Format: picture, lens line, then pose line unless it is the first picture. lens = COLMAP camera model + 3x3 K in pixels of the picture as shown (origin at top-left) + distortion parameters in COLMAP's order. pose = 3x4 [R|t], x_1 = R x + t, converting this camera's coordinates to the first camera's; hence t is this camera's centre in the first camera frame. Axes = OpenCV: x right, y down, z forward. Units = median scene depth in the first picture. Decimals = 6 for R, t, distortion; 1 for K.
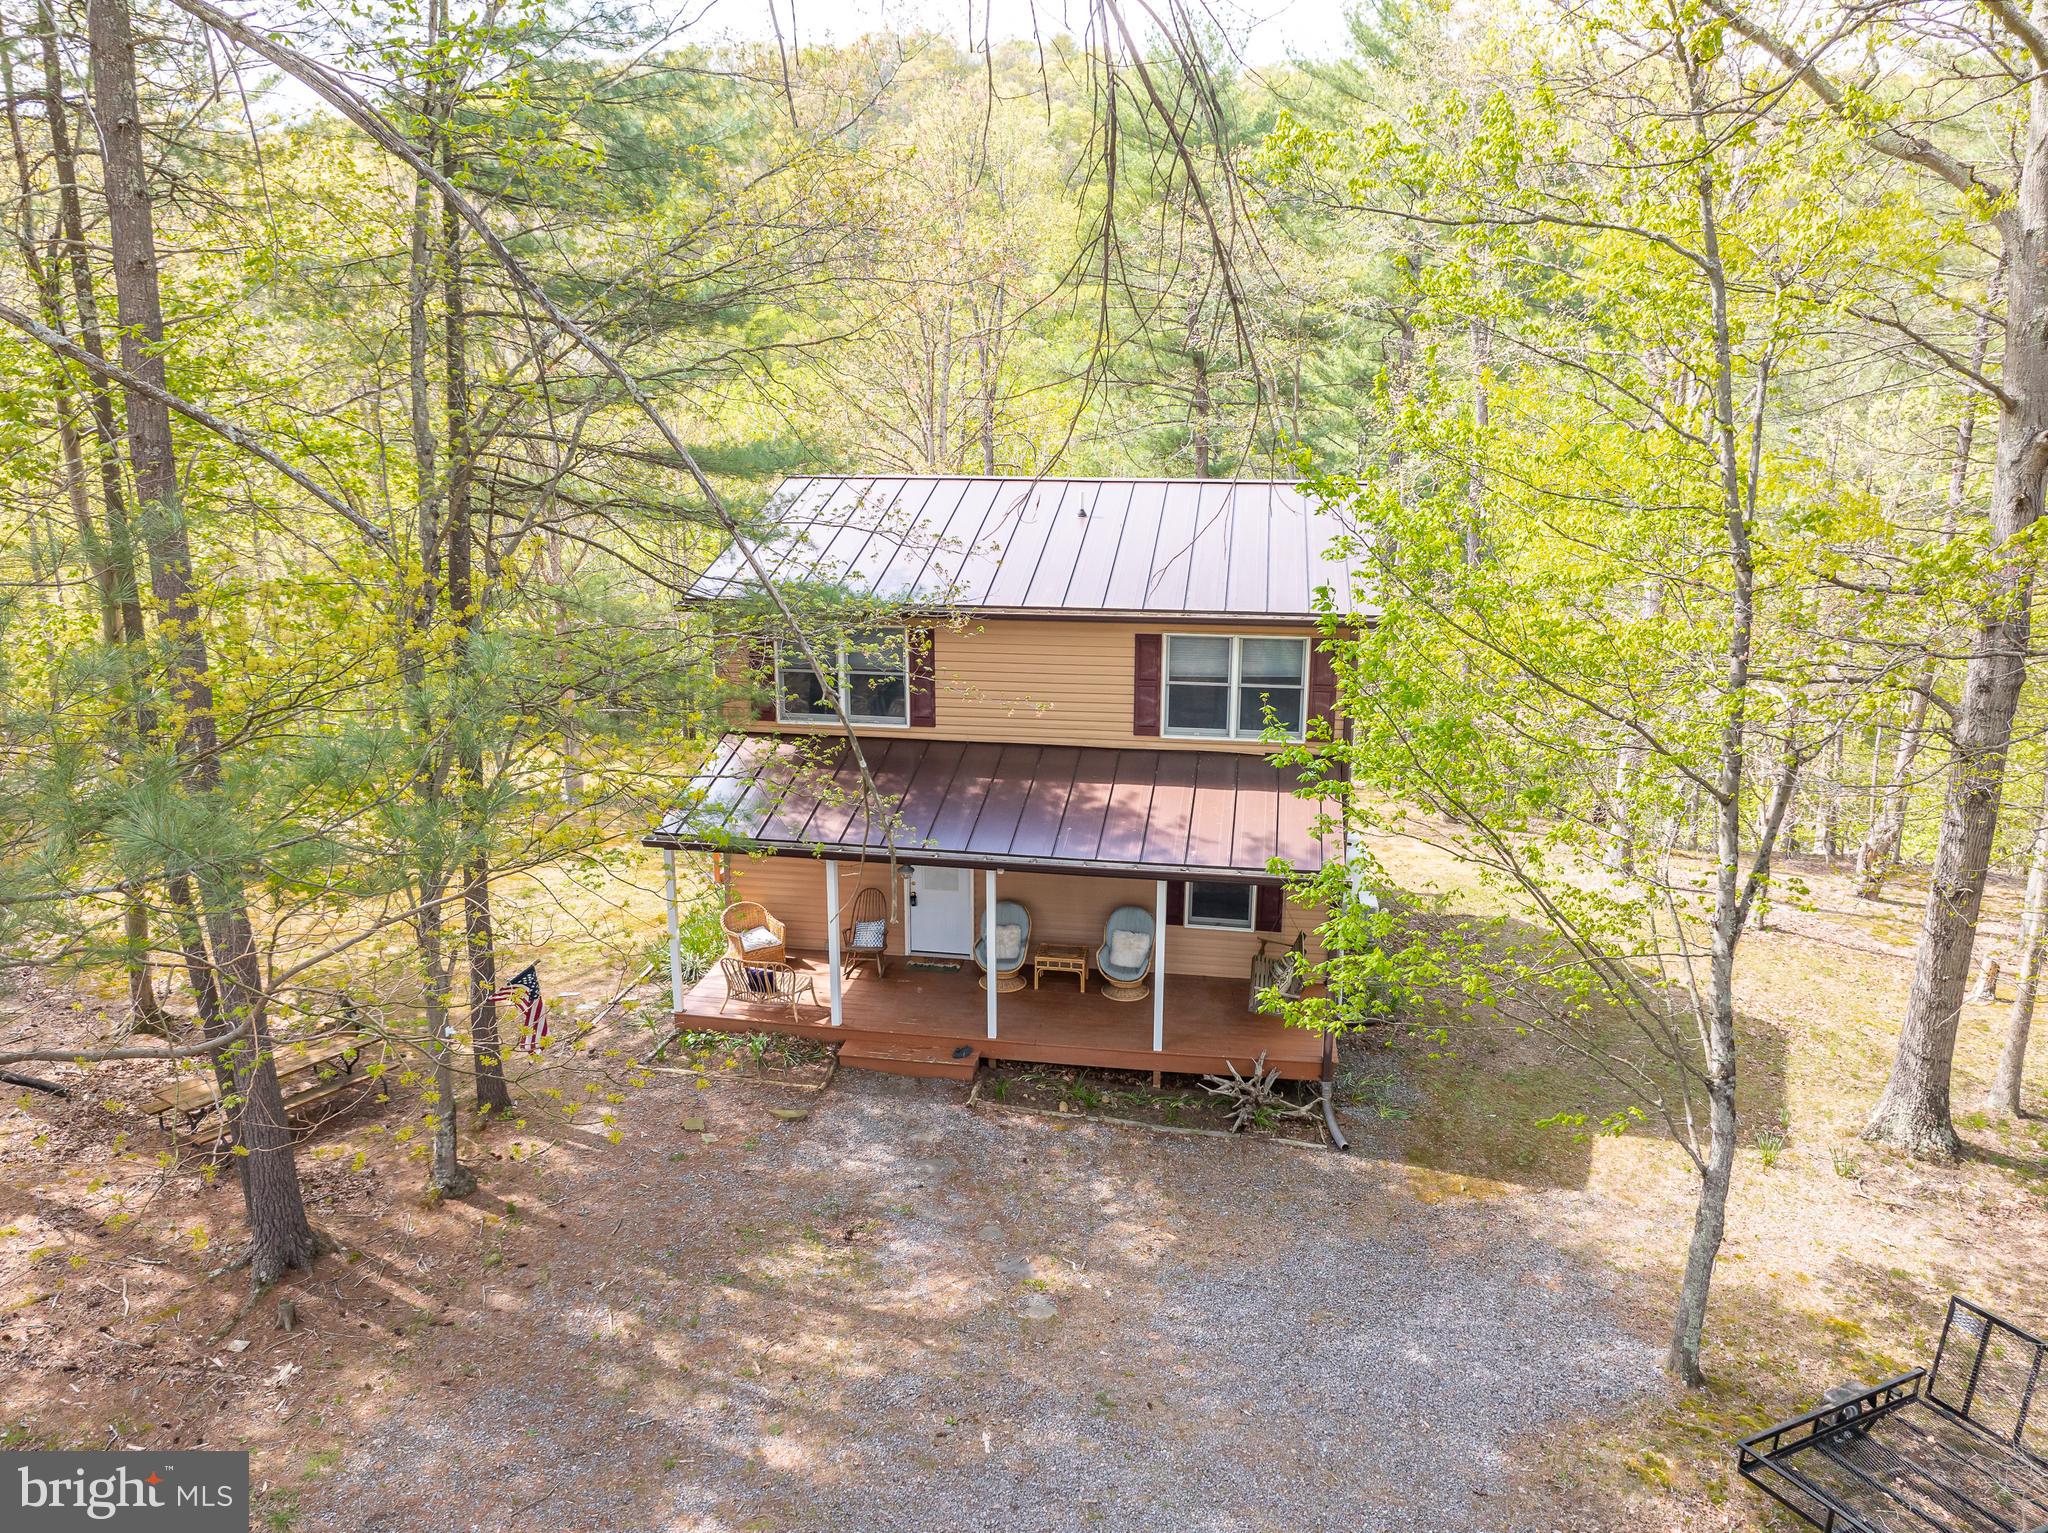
lens RADIAL K [[1457.5, 0, 1029.5], [0, 1457.5, 761.4], [0, 0, 1]] dist [-0.052235, 0.021462]
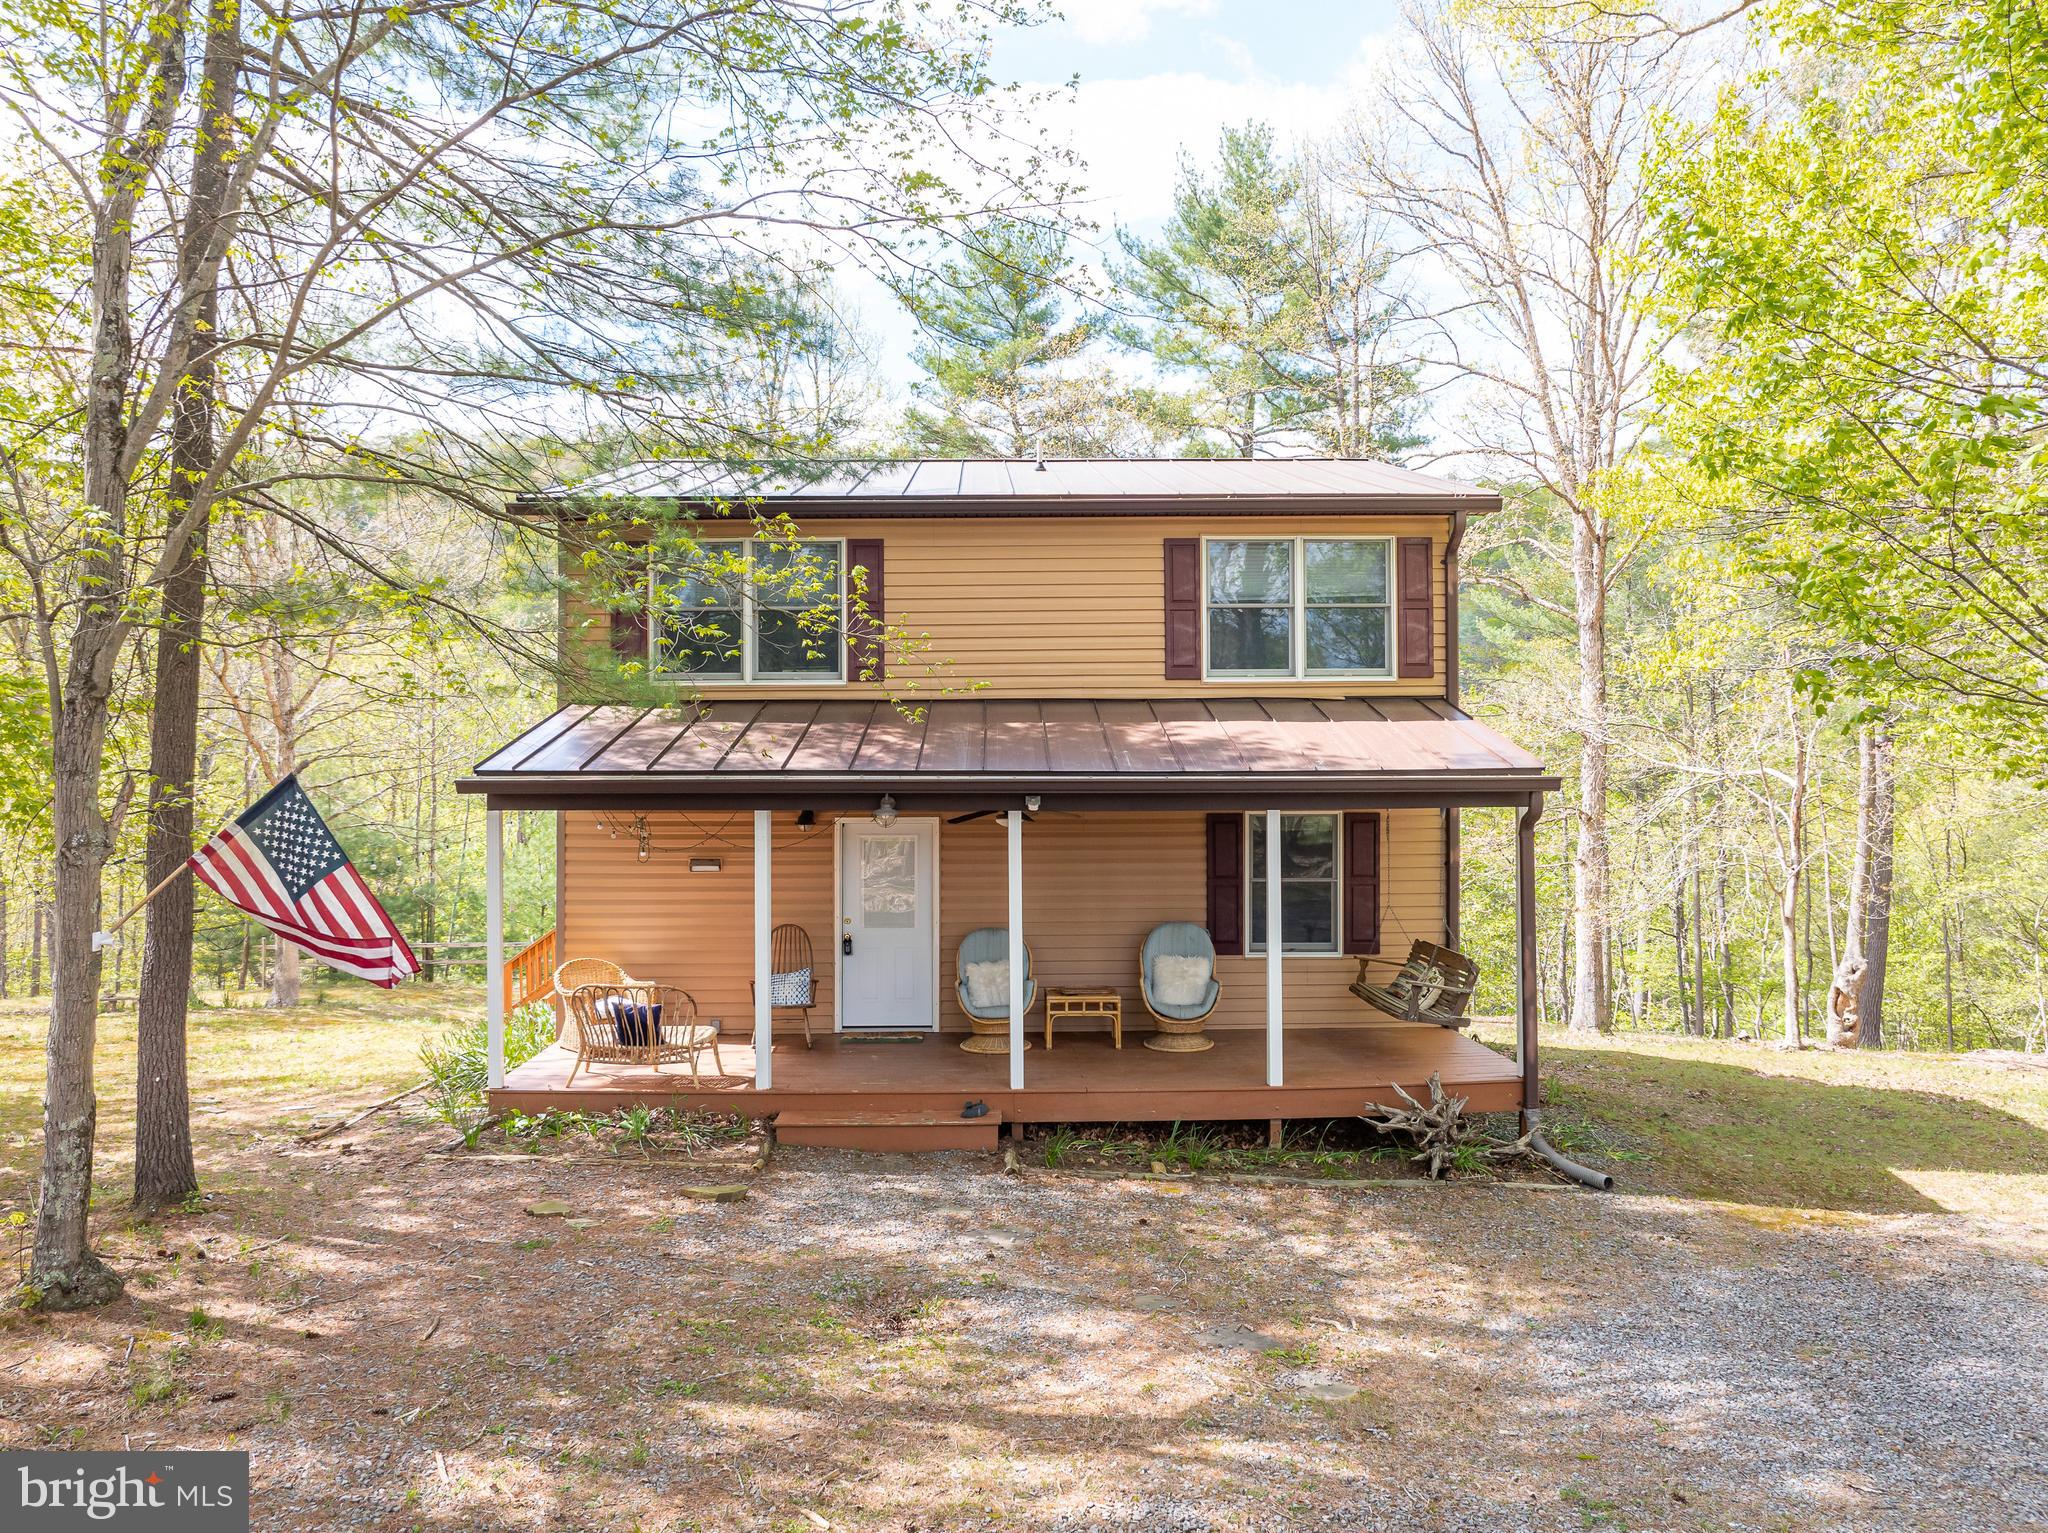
lens RADIAL K [[1457.5, 0, 1025.9], [0, 1457.5, 769.7], [0, 0, 1]] dist [-0.052235, 0.021462]
pose [[0.982176, -0.007121, 0.187827, -0.134842], [0.054920, 0.966548, -0.250537, 0.205743], [-0.179760, 0.256387, 0.949712, 0.343372]]
